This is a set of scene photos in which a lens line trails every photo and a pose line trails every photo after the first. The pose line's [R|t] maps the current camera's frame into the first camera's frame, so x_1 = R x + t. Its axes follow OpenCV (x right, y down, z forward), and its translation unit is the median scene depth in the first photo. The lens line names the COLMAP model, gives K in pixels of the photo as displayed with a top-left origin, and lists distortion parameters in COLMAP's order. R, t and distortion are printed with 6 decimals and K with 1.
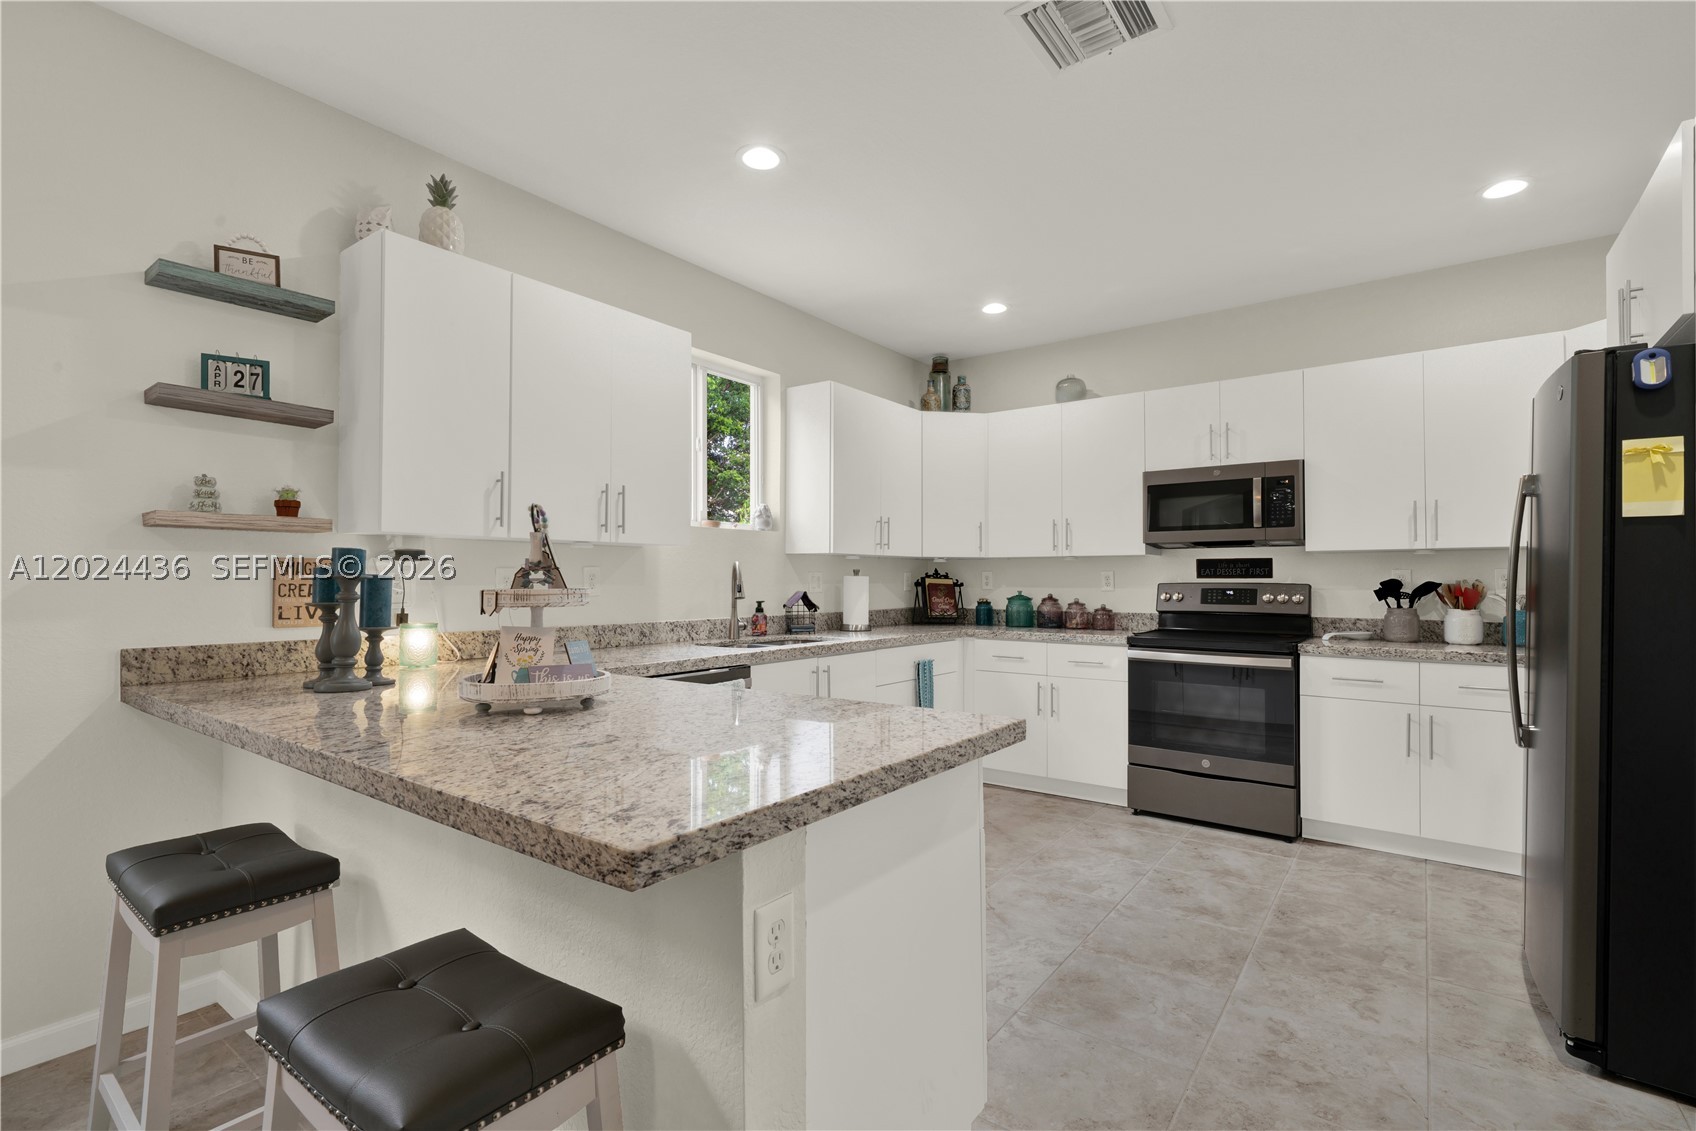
lens RADIAL K [[759.1, 0, 848.0], [0, 759.1, 565.5], [0, 0, 1]] dist [0.001562, 0.000490]
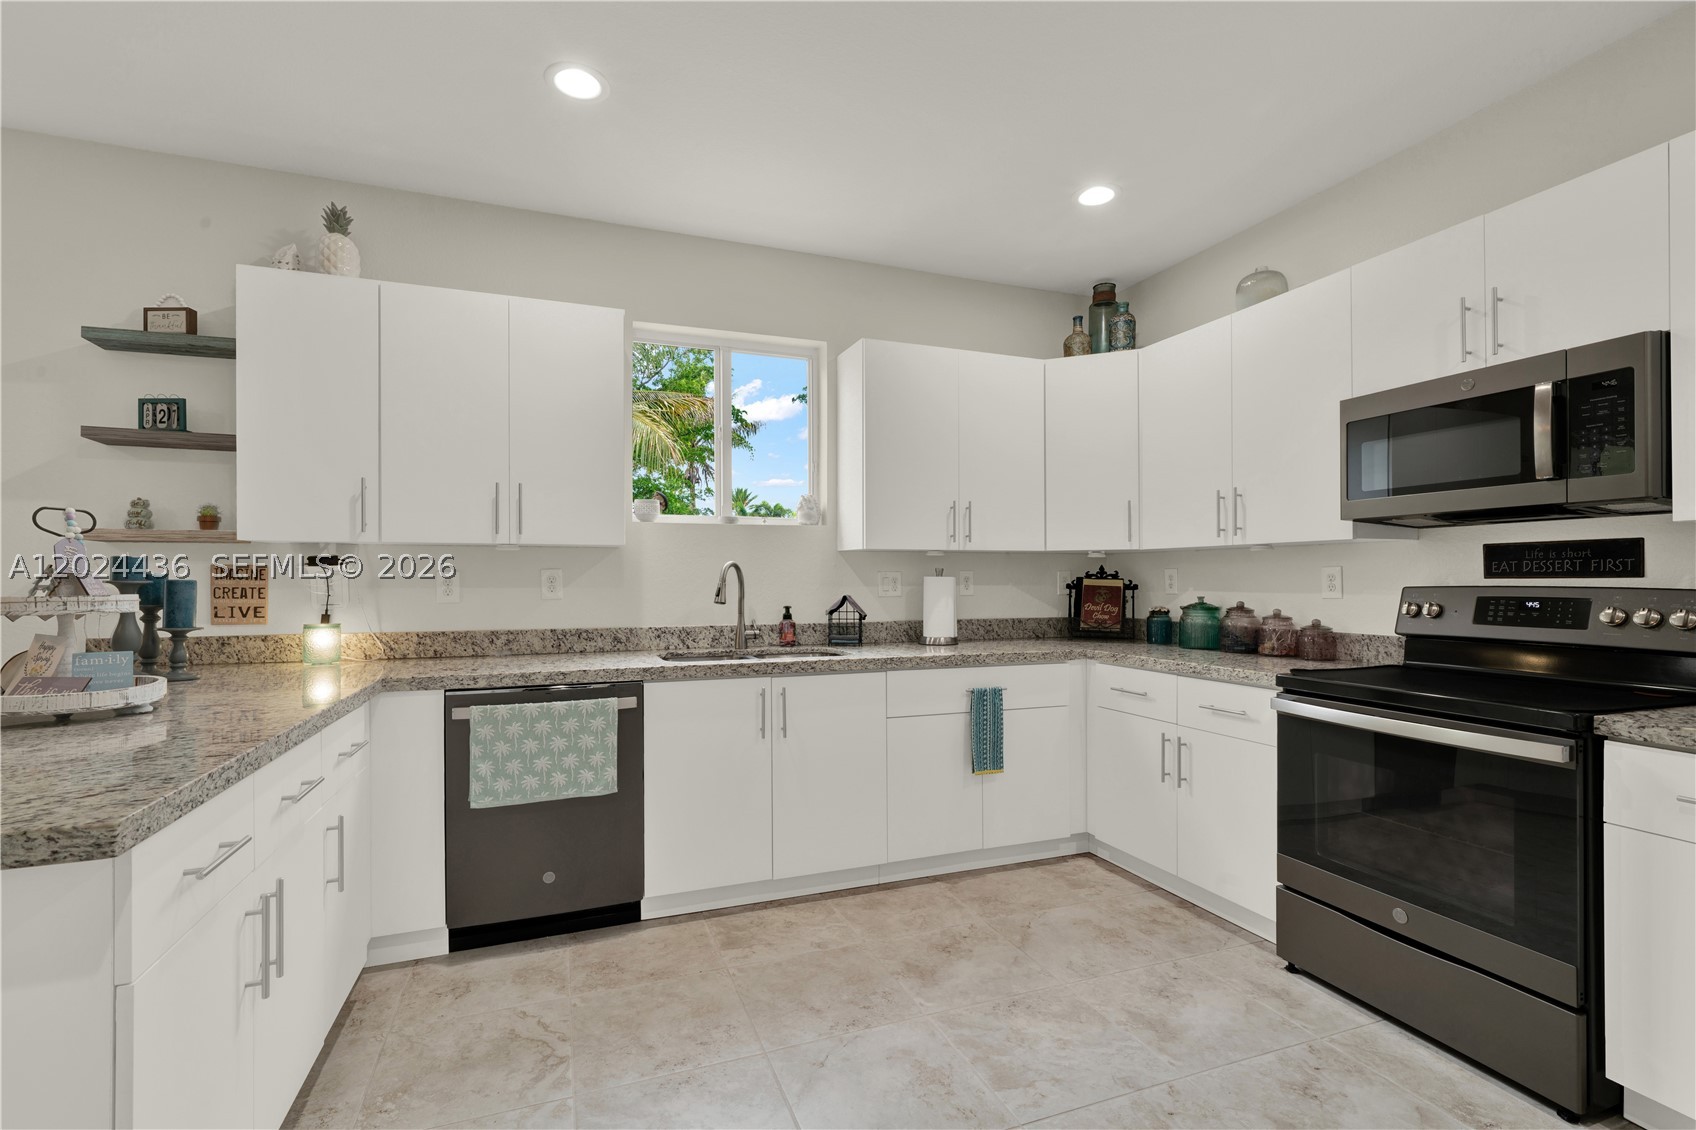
lens RADIAL K [[749.7, 0, 844.2], [0, 749.7, 570.9], [0, 0, 1]] dist [-0.002136, -0.000121]
pose [[0.845986, -0.008034, -0.533144, 0.376432], [0.012686, 0.999907, 0.005061, 0.002865], [0.533054, -0.011045, 0.846009, 0.294482]]
